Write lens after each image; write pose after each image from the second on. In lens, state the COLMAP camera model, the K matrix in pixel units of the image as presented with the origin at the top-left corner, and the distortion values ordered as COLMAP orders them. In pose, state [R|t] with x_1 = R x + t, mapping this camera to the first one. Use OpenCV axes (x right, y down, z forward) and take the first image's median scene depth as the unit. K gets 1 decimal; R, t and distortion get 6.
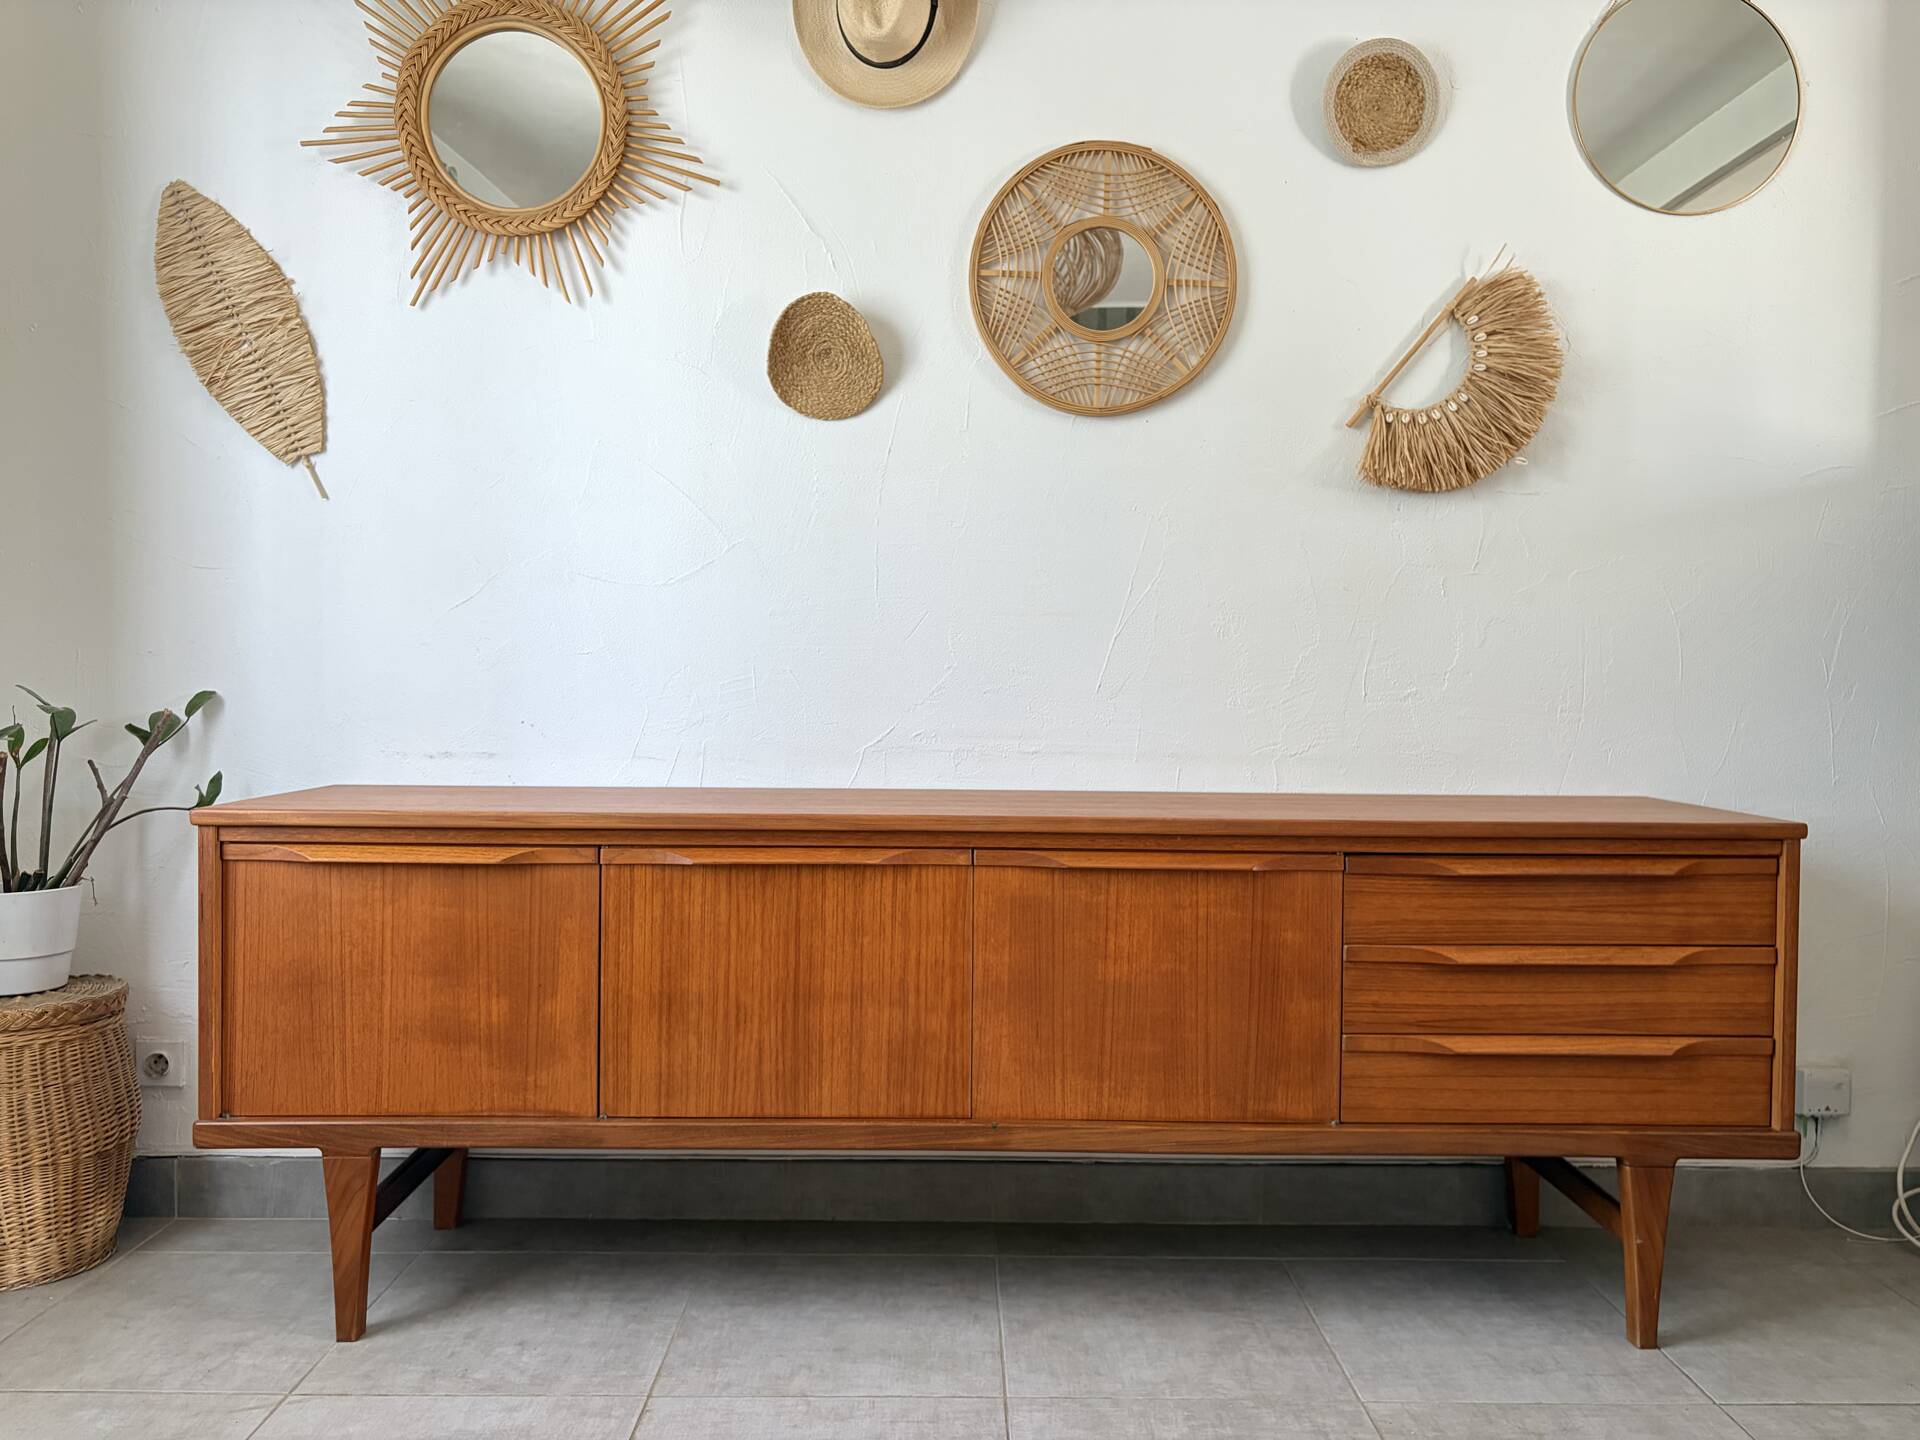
lens RADIAL K [[1456.0, 0, 968.0], [0, 1456.0, 723.7], [0, 0, 1]] dist [0.047828, -0.054215]
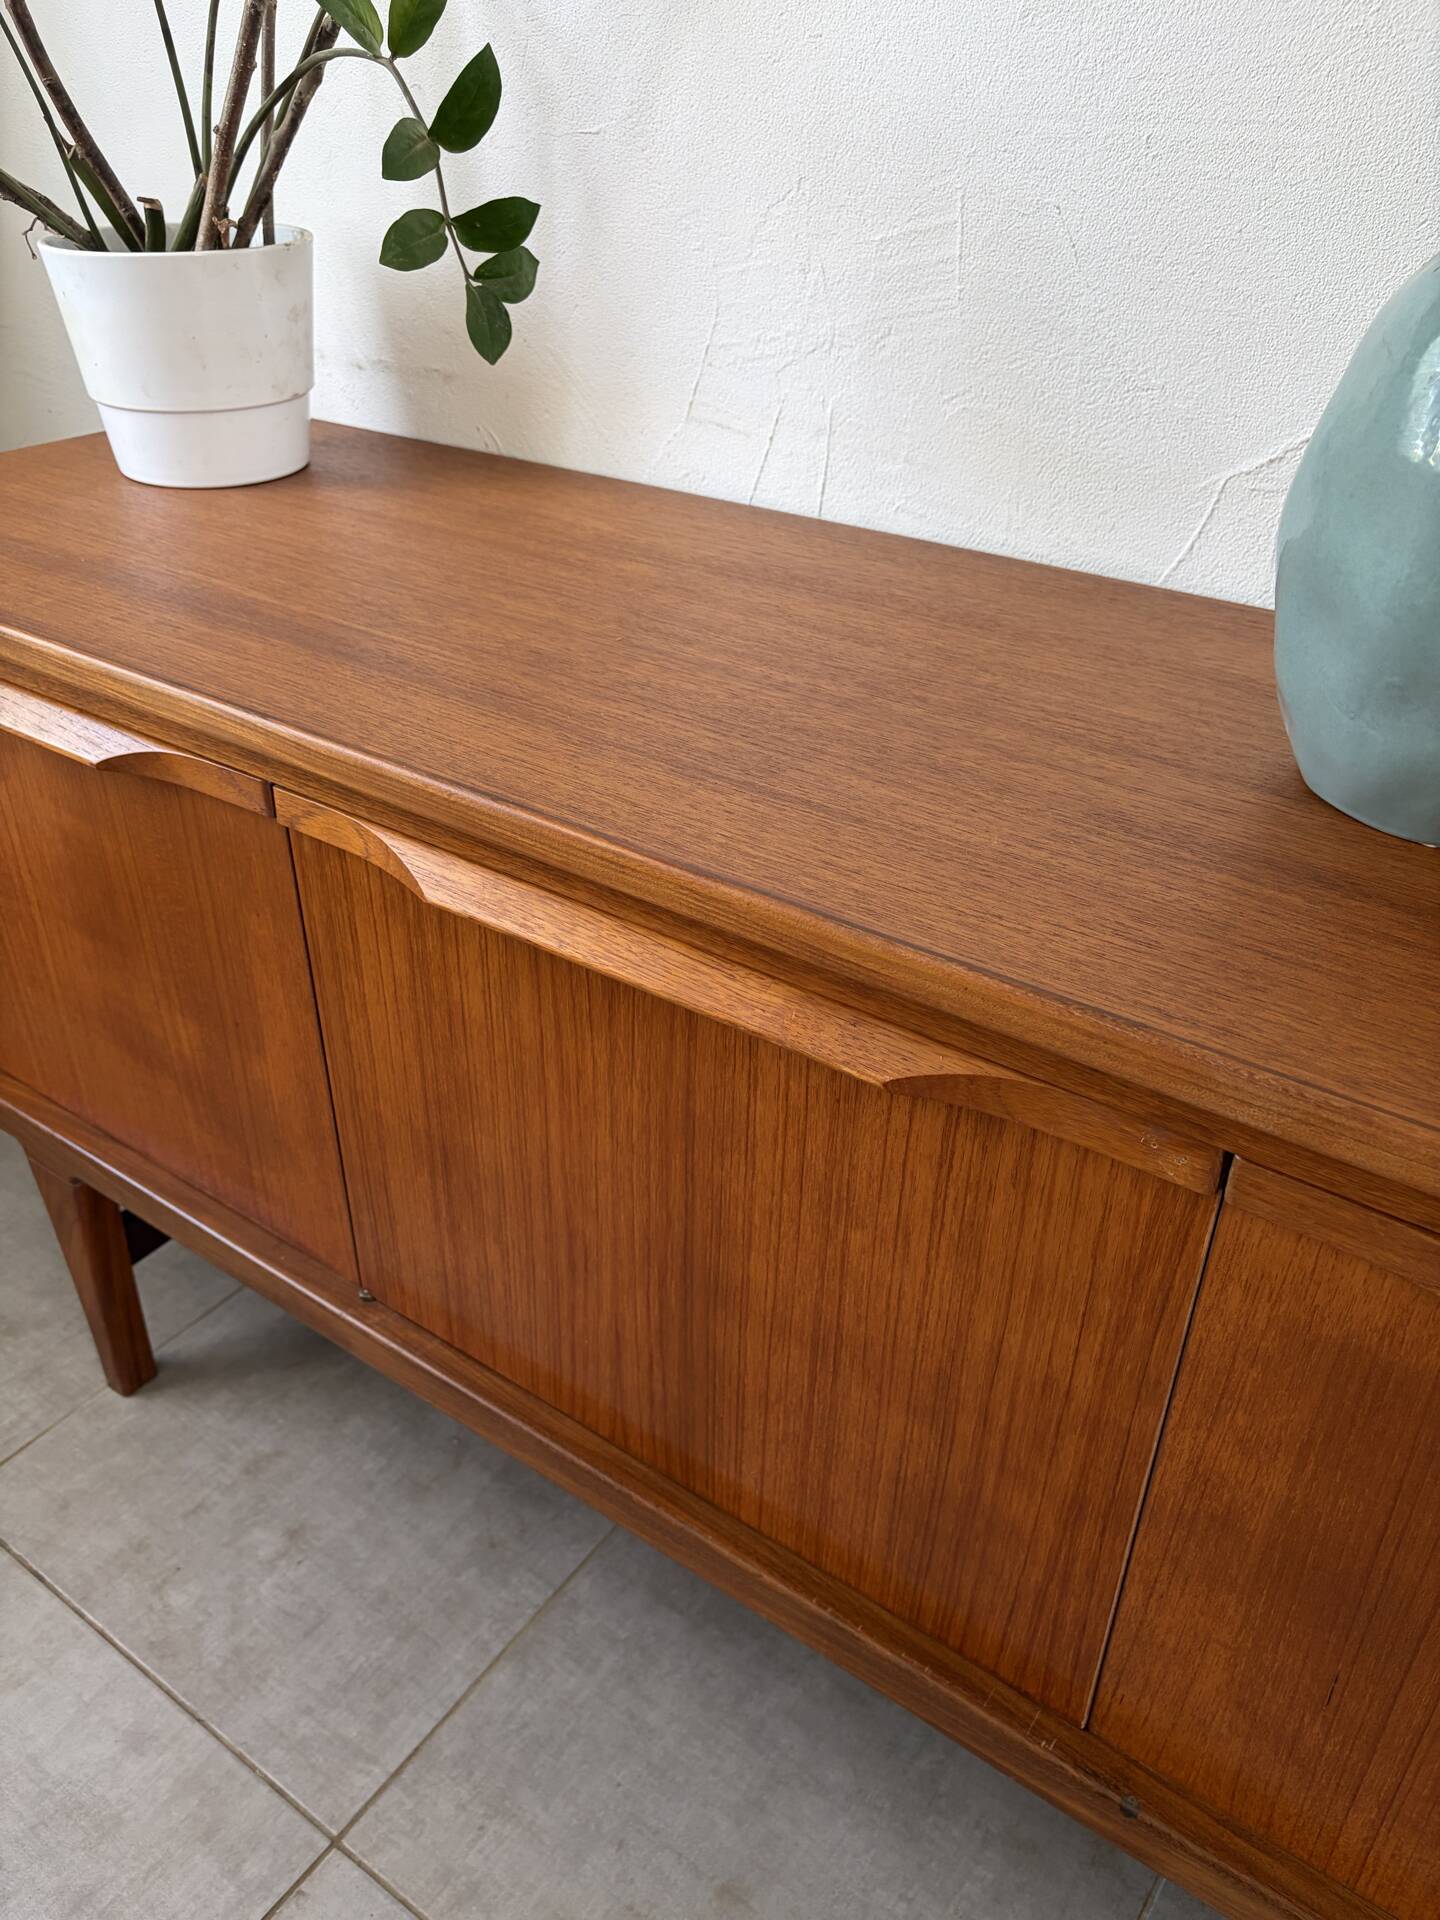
lens RADIAL K [[1456.0, 0, 708.7], [0, 1456.0, 977.0], [0, 0, 1]] dist [0.047828, -0.054215]
pose [[0.805956, 0.319051, -0.498640, 0.048567], [-0.017258, 0.854637, 0.518939, -0.072545], [0.591724, -0.409636, 0.694306, 0.774646]]
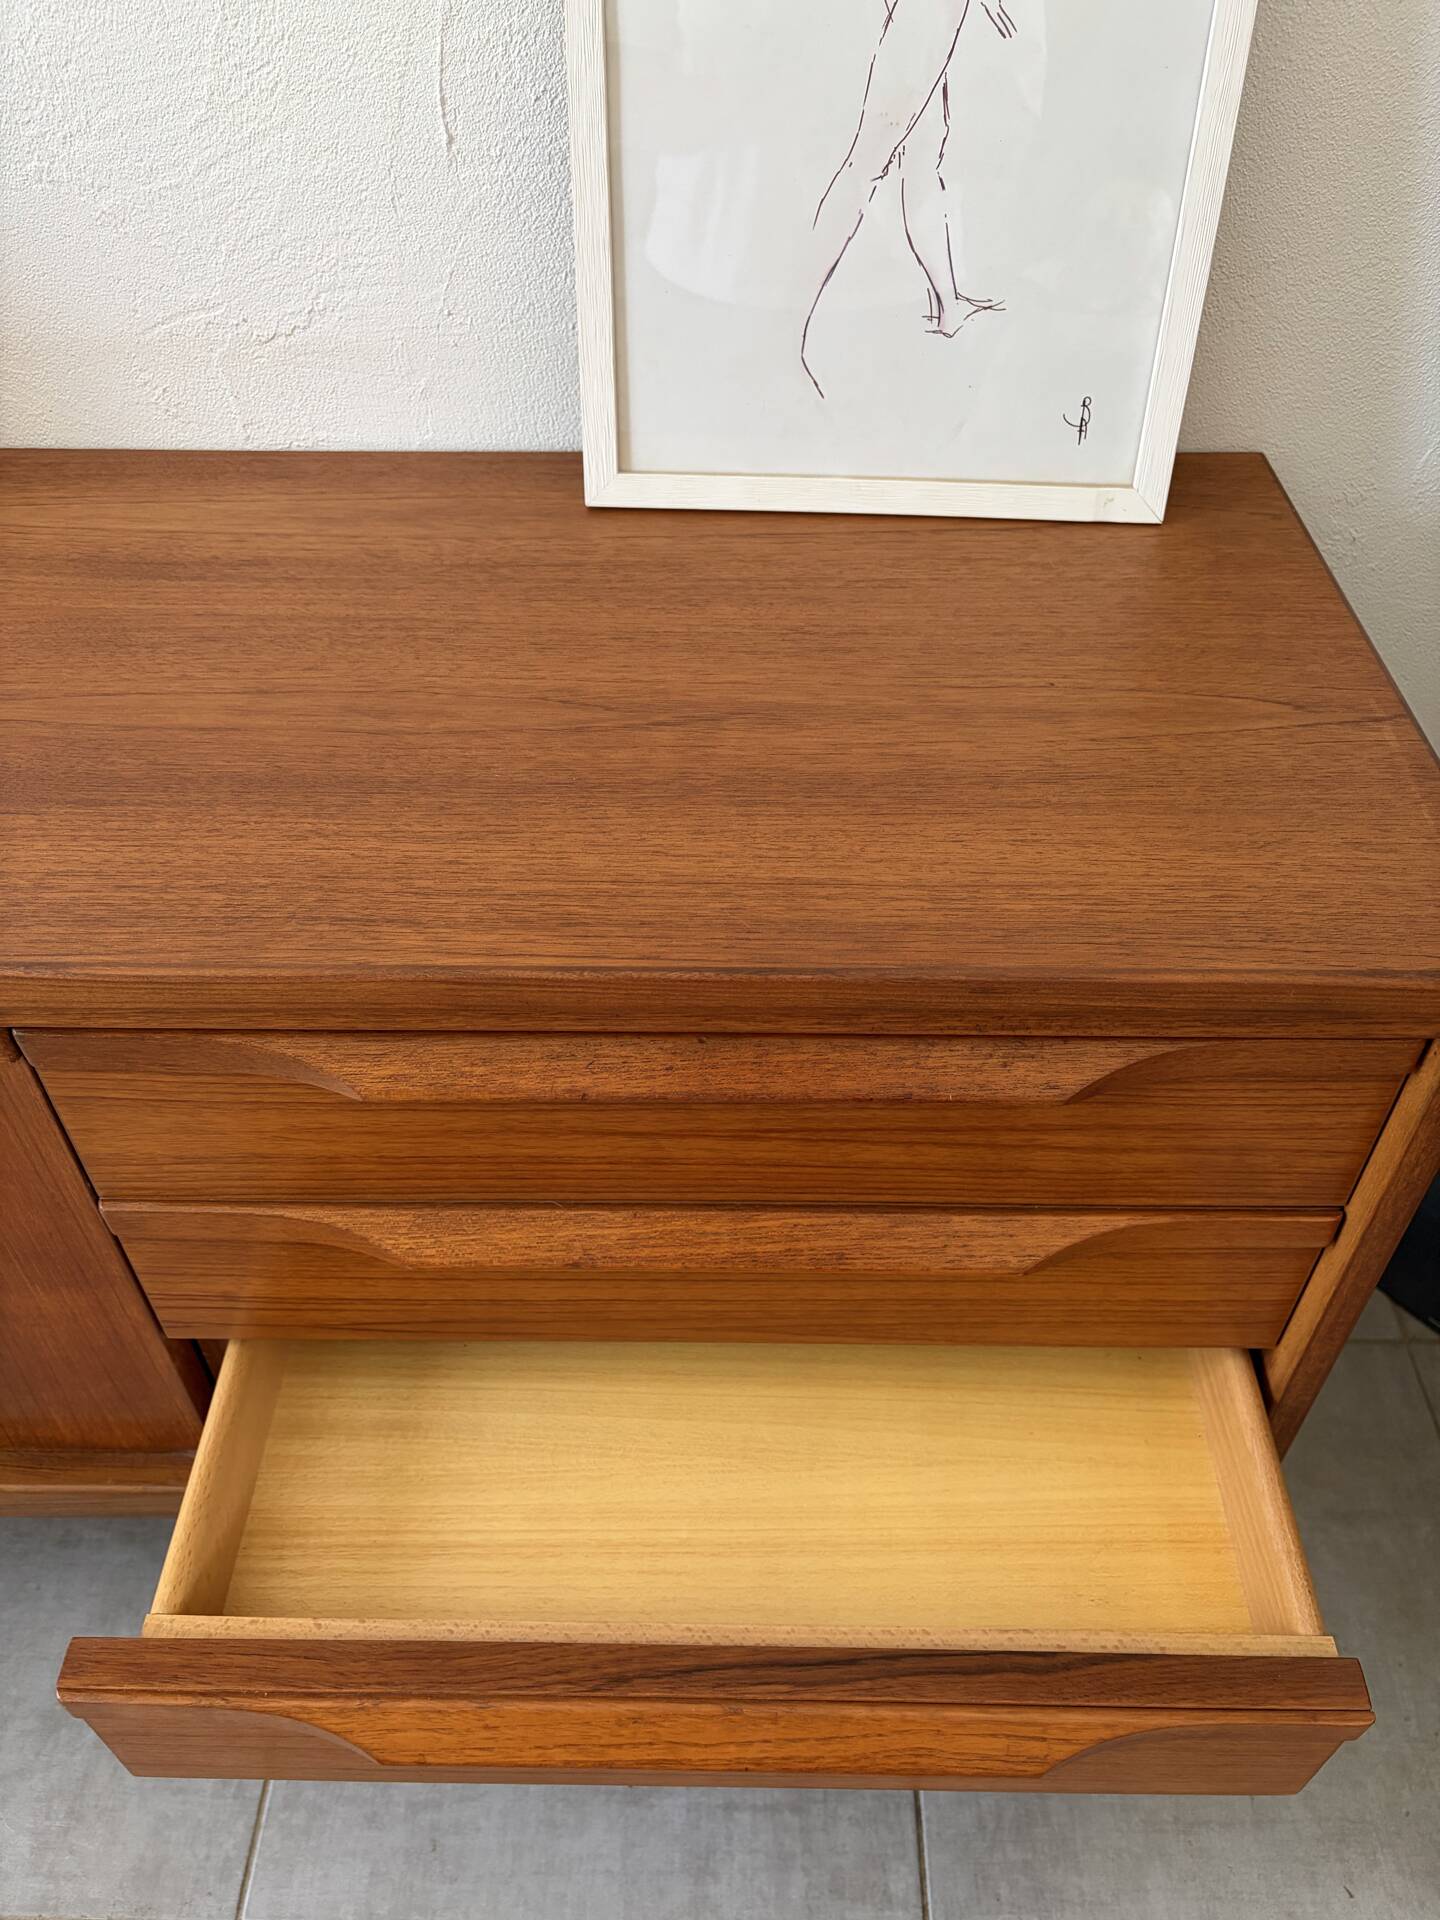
lens RADIAL K [[1456.0, 0, 715.3], [0, 1456.0, 976.1], [0, 0, 1]] dist [0.047828, -0.054215]
pose [[0.999501, 0.010615, -0.029764, 0.414314], [0.012188, 0.739541, 0.673001, -0.121254], [0.029156, -0.673028, 0.739042, 0.784175]]
